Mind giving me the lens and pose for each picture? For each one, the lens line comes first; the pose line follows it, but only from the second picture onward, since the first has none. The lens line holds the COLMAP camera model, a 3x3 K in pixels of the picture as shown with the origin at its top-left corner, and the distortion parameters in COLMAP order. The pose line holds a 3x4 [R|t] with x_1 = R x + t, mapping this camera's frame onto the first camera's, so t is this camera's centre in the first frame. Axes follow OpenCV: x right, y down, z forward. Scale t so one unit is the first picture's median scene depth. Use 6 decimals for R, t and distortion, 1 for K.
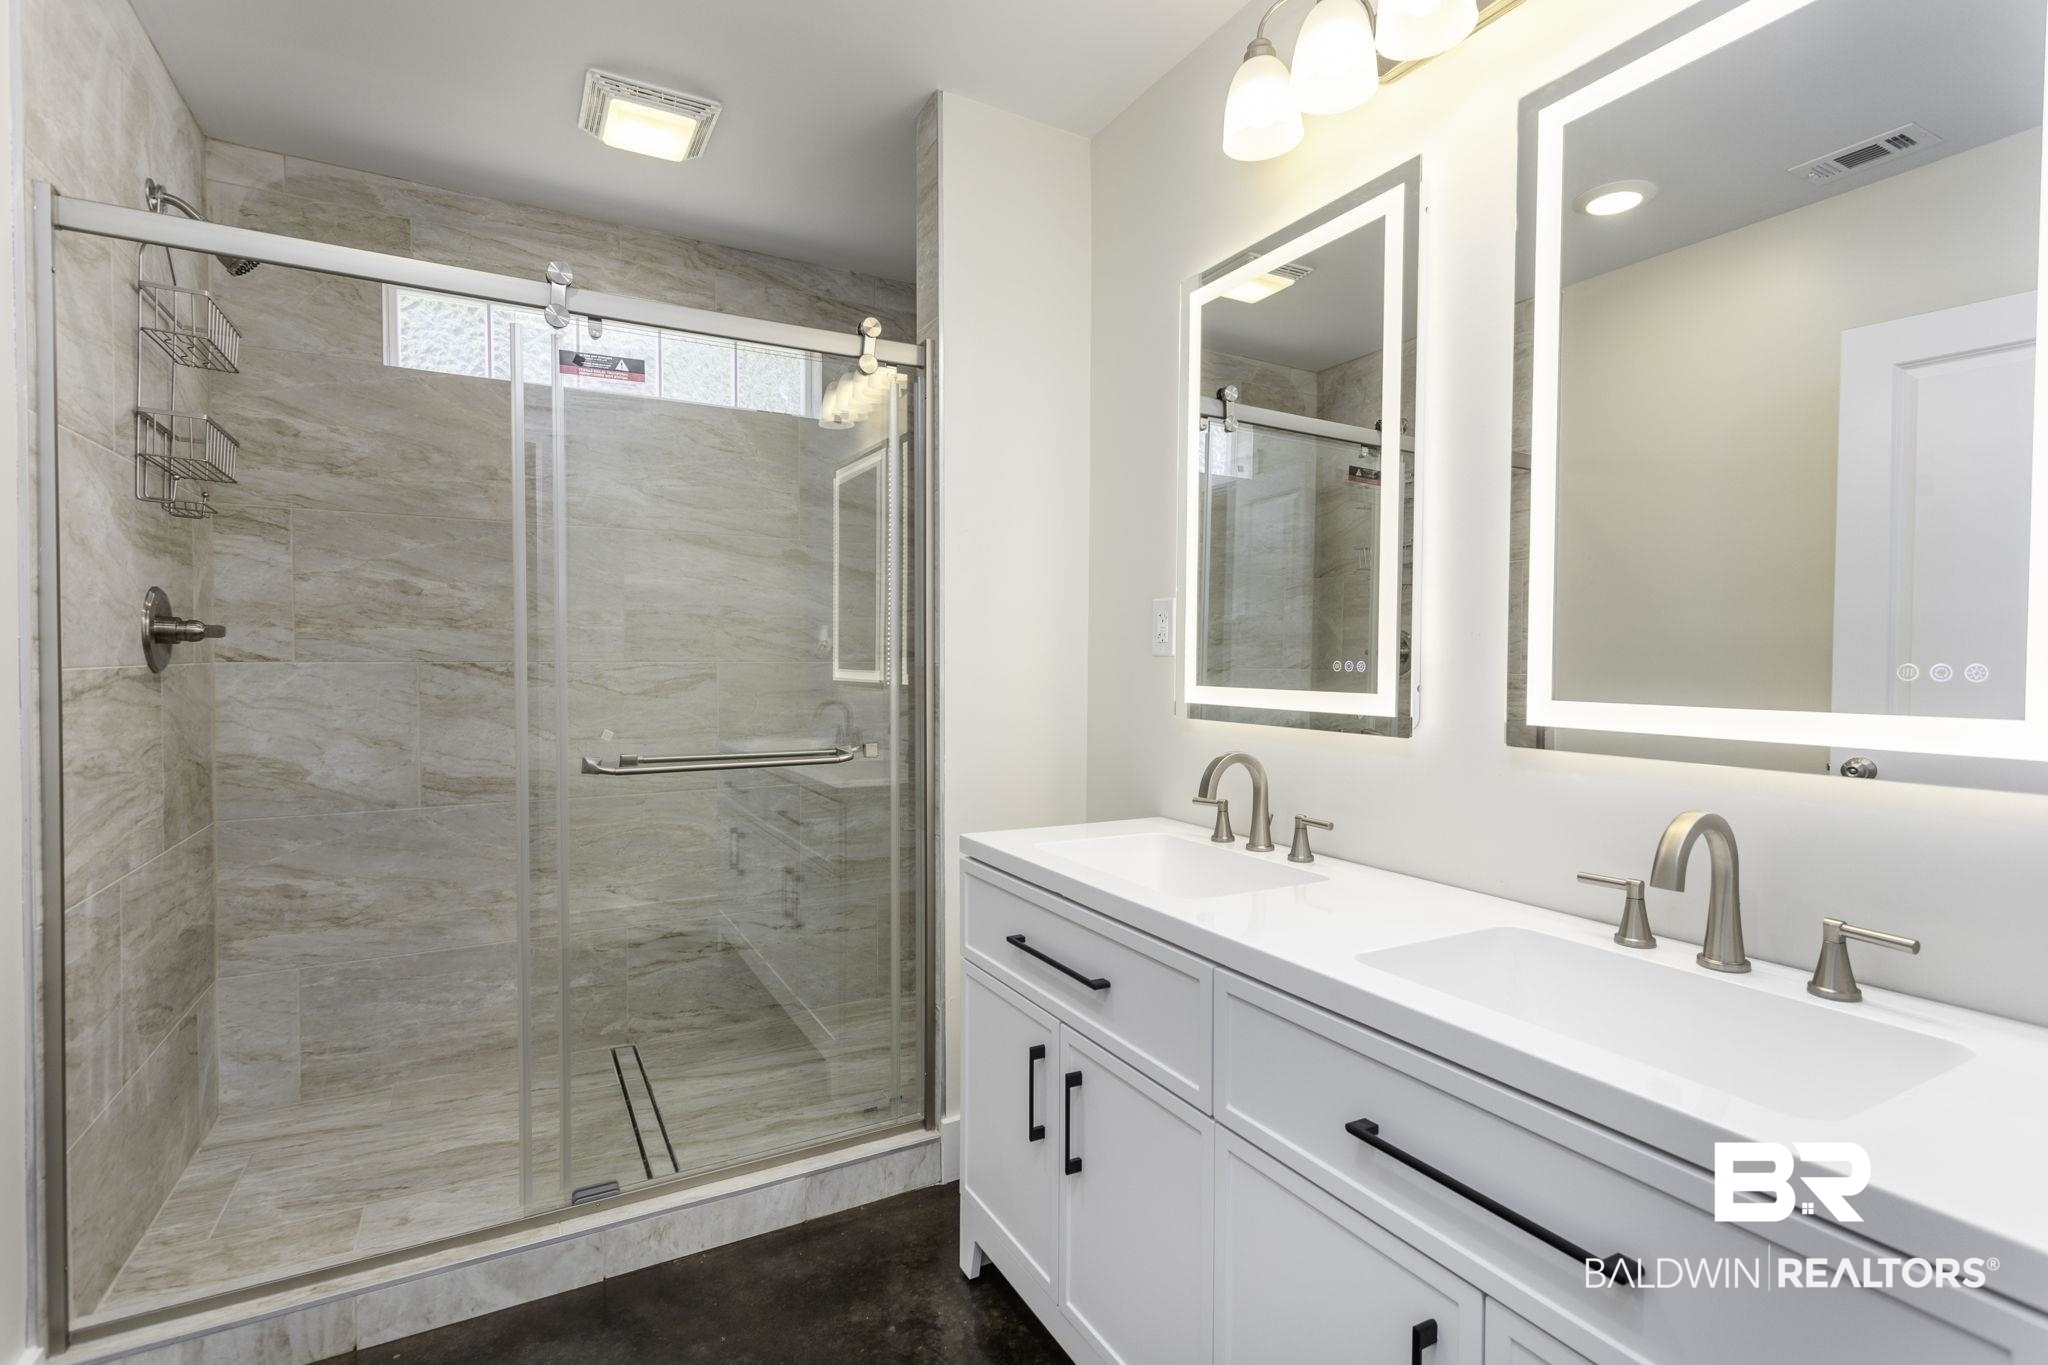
lens RADIAL K [[967.8, 0, 1030.5], [0, 967.8, 686.0], [0, 0, 1]] dist [-0.005230, 0.000133]
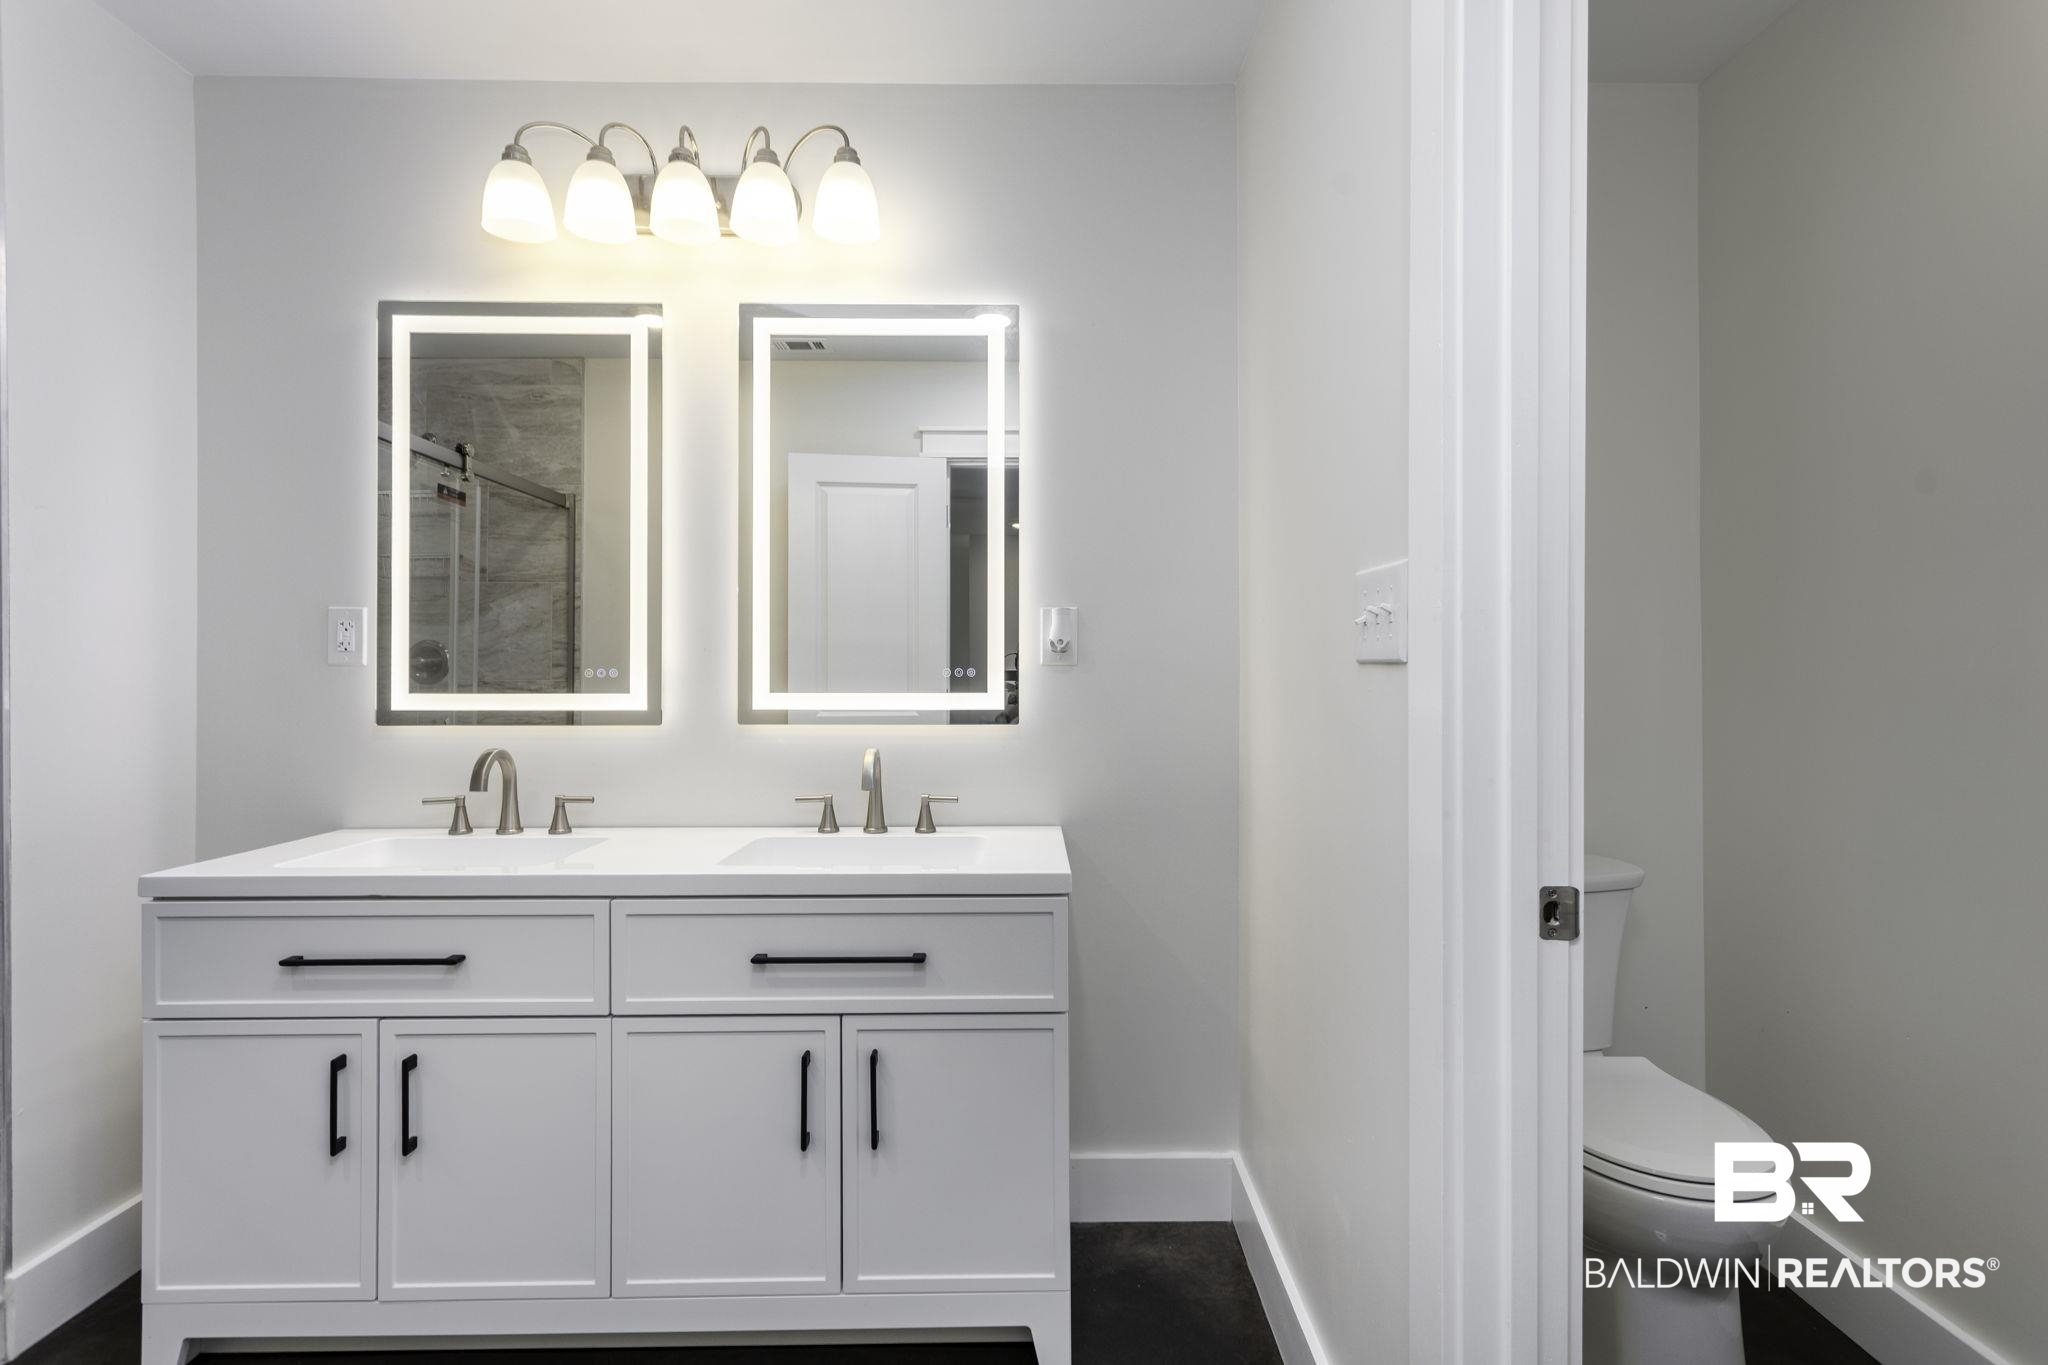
lens RADIAL K [[967.8, 0, 1027.0], [0, 967.8, 684.6], [0, 0, 1]] dist [-0.005230, 0.000133]
pose [[0.482480, -0.018139, 0.875719, -0.523929], [0.027222, 0.999613, 0.005708, 0.002885], [-0.875484, 0.021085, 0.482787, -0.109125]]
